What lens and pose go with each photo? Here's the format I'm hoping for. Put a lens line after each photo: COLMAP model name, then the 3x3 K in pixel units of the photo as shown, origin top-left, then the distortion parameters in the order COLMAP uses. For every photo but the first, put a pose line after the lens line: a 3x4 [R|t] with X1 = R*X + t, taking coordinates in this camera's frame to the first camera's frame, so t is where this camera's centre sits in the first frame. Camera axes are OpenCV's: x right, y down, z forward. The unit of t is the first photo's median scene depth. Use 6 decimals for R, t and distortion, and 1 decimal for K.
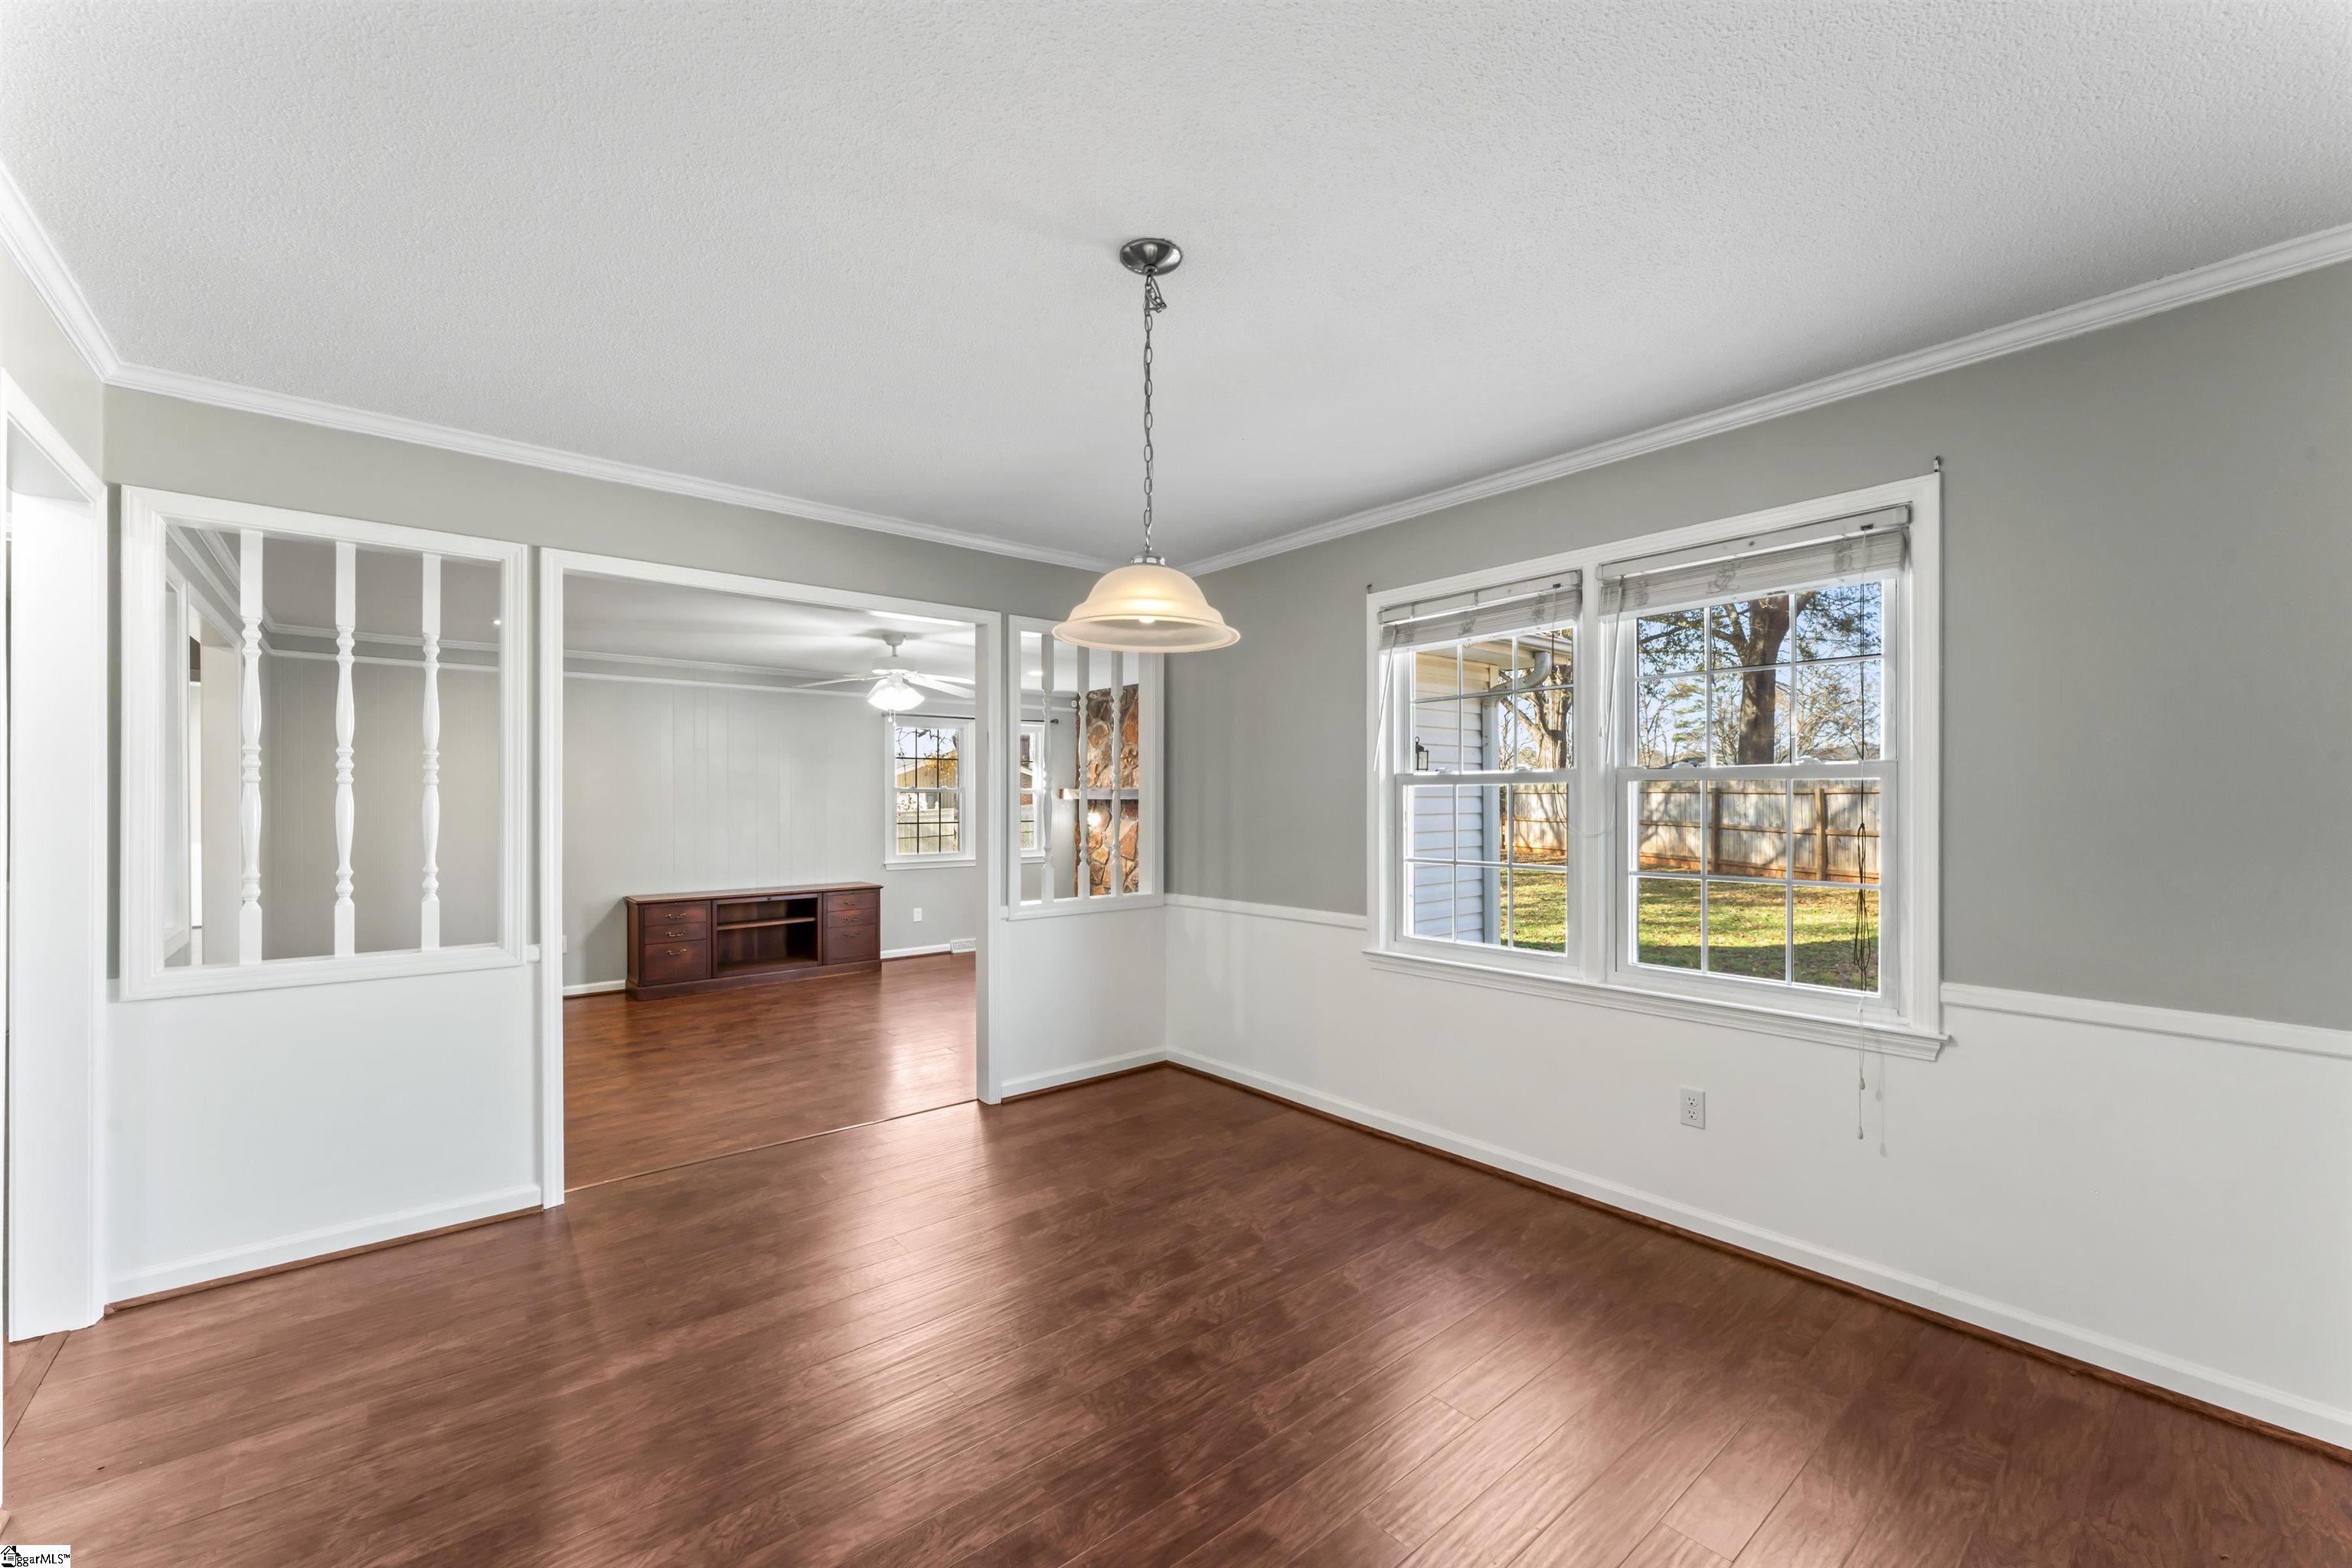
lens RADIAL K [[936.5, 0, 1181.2], [0, 936.5, 795.3], [0, 0, 1]] dist [-0.000231, 0.000038]
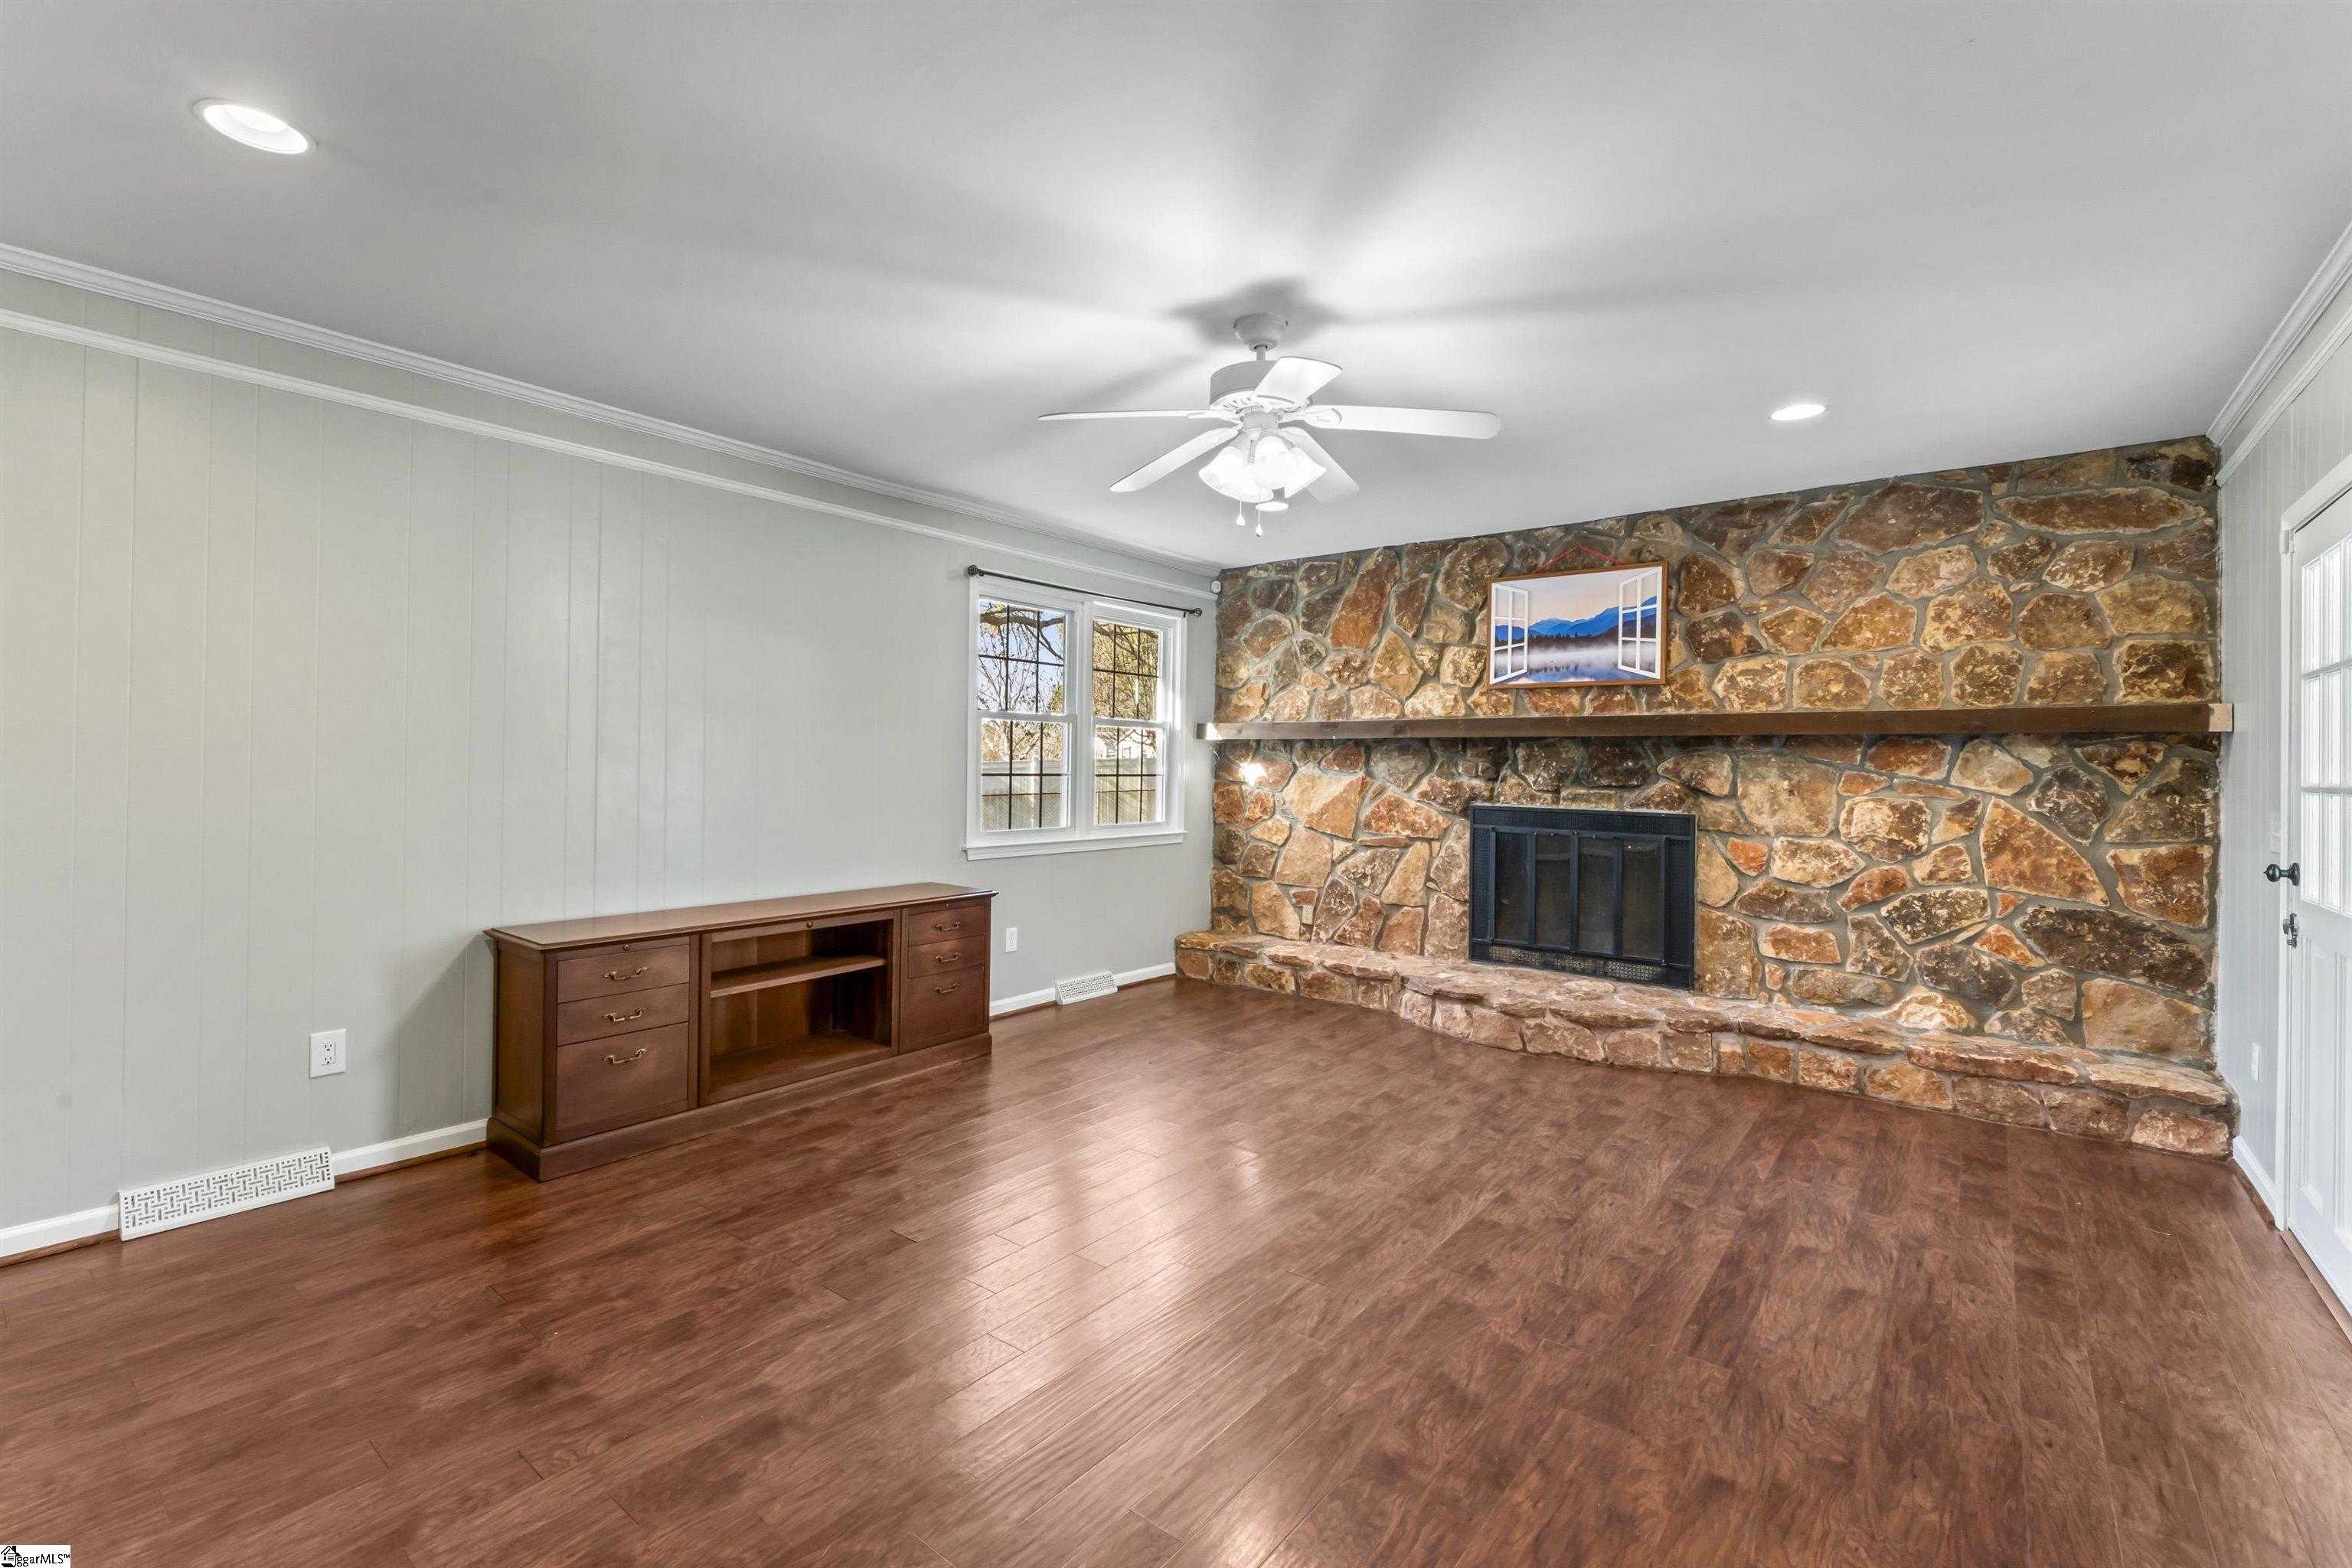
lens RADIAL K [[1021.8, 0, 1161.8], [0, 1021.8, 760.6], [0, 0, 1]] dist [-0.002563, 0.000244]
pose [[0.982317, 0.012136, 0.186833, -0.804968], [-0.011921, 0.999926, -0.002270, 0.057229], [-0.186847, 0.000003, 0.982389, 1.015477]]
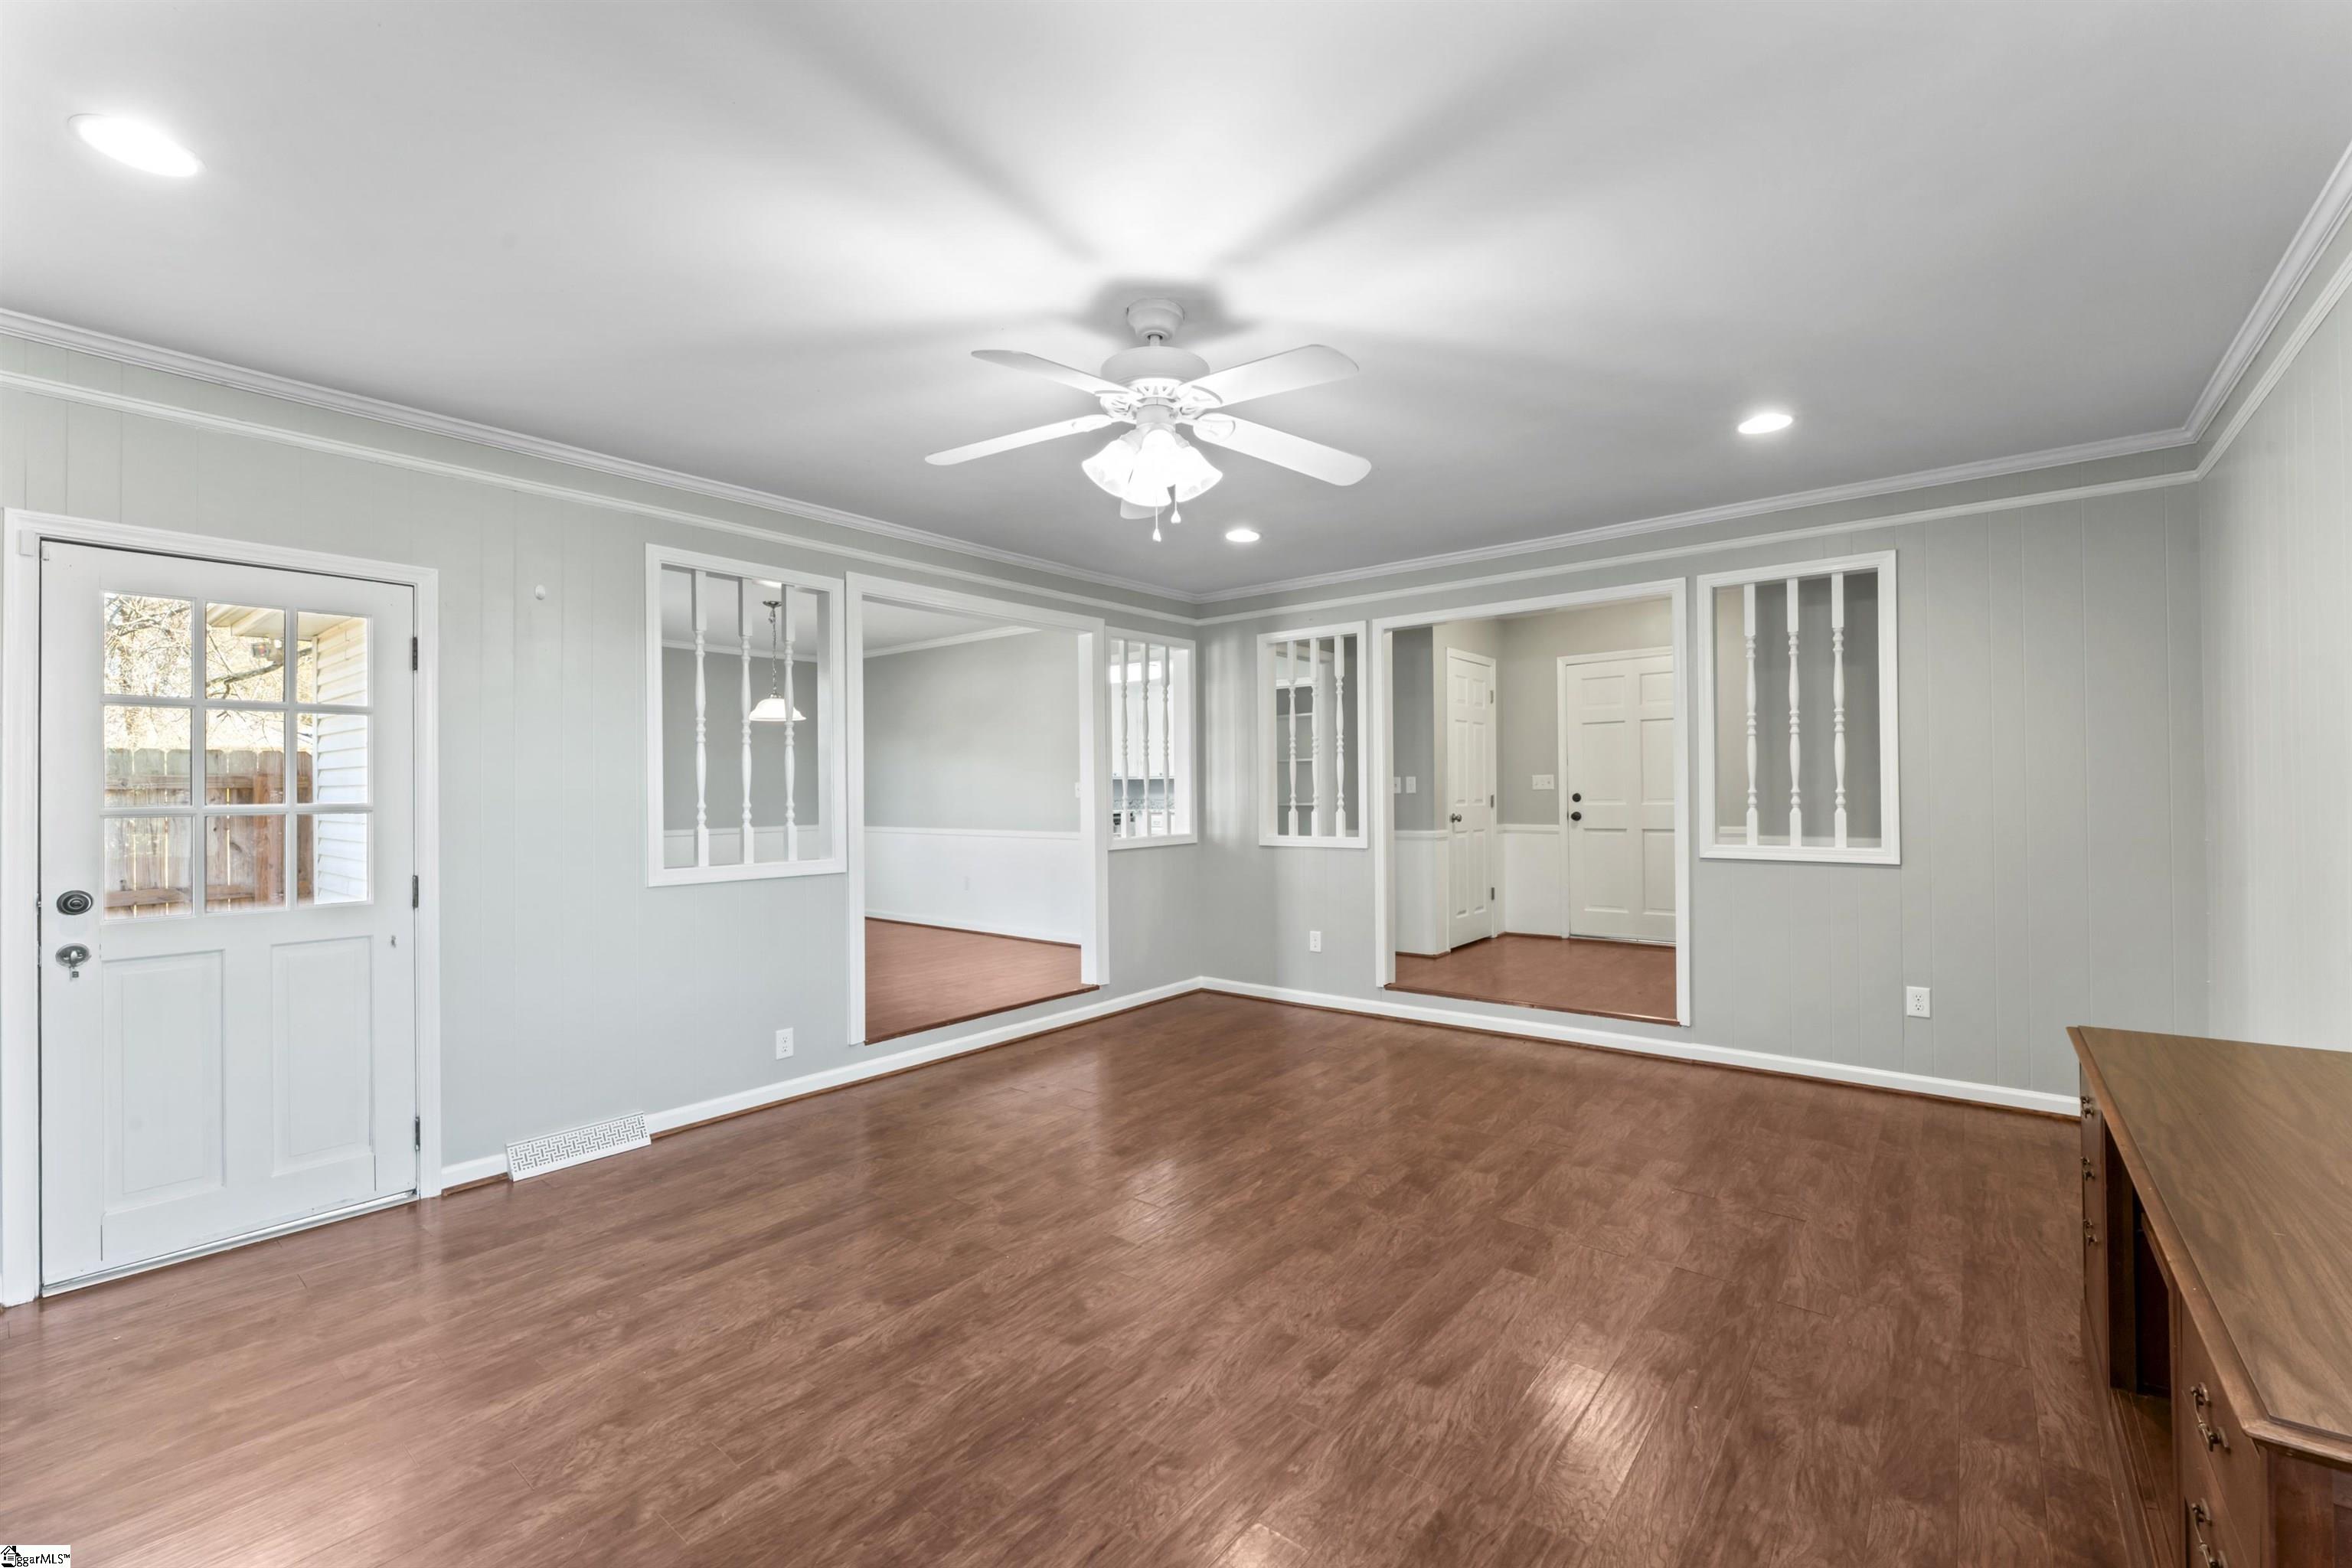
lens RADIAL K [[985.5, 0, 1167.6], [0, 985.5, 789.5], [0, 0, 1]] dist [-0.002770, 0.000293]
pose [[-0.984134, 0.008902, -0.177204, -0.435103], [0.010055, 0.999934, -0.005609, 0.061211], [0.177142, -0.007301, -0.984158, 2.608515]]
